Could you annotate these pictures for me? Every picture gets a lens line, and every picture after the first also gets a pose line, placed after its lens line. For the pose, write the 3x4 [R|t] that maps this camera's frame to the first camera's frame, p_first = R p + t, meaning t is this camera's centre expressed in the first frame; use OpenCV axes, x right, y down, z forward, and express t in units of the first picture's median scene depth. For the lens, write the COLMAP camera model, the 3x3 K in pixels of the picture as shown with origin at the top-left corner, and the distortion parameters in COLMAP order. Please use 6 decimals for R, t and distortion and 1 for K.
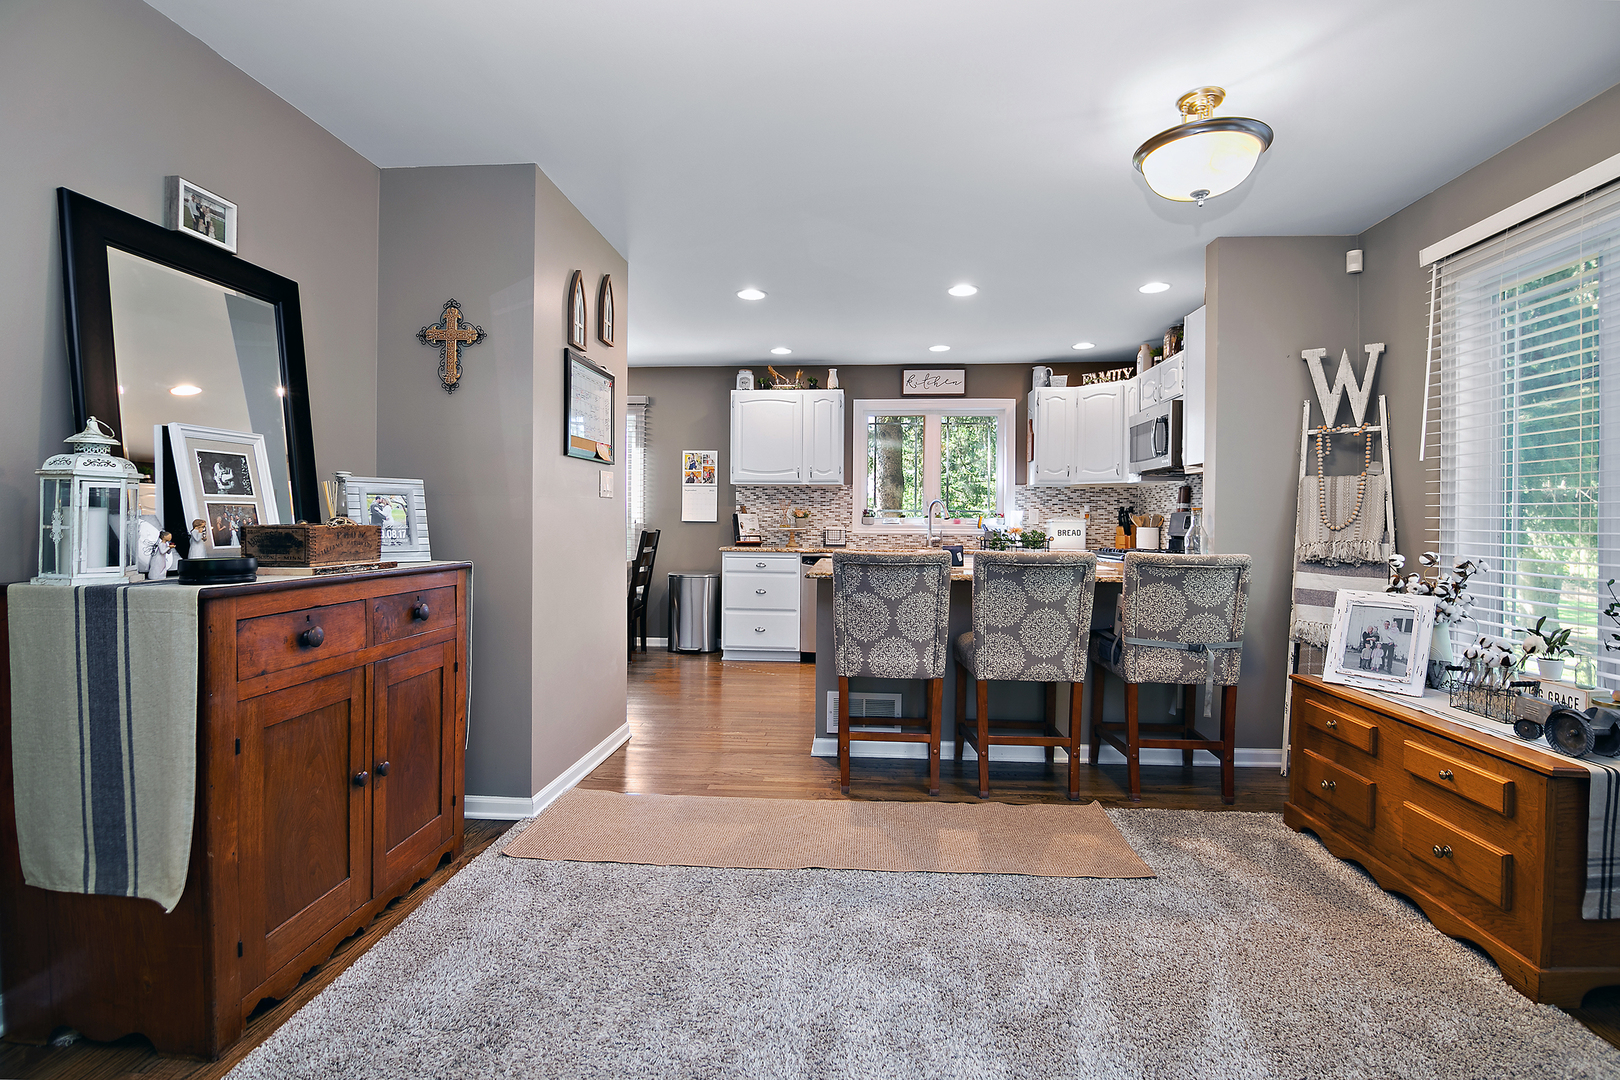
lens RADIAL K [[775.8, 0, 819.6], [0, 775.8, 513.1], [0, 0, 1]] dist [-0.001332, -0.015225]
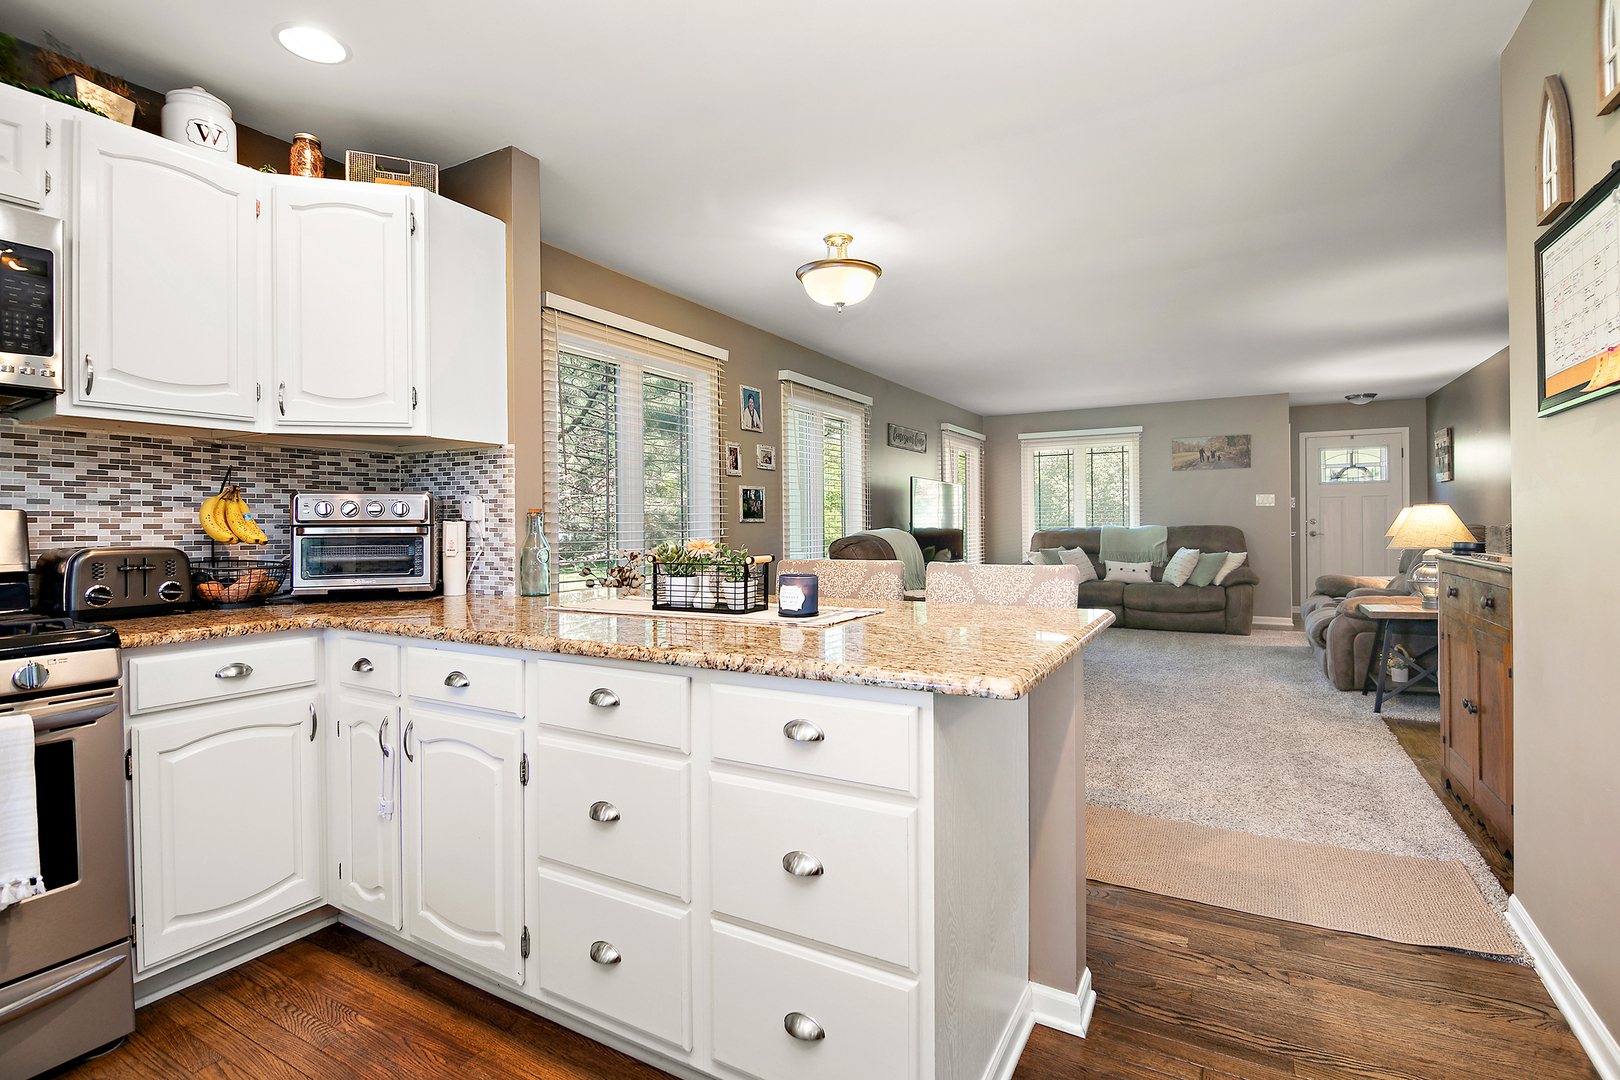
lens RADIAL K [[751.8, 0, 818.2], [0, 751.8, 526.7], [0, 0, 1]] dist [0.000954, -0.013385]
pose [[-0.906090, 0.003524, 0.423070, -0.056622], [0.003673, 0.999993, -0.000464, 0.011044], [-0.423069, 0.001134, -0.906097, 1.578067]]
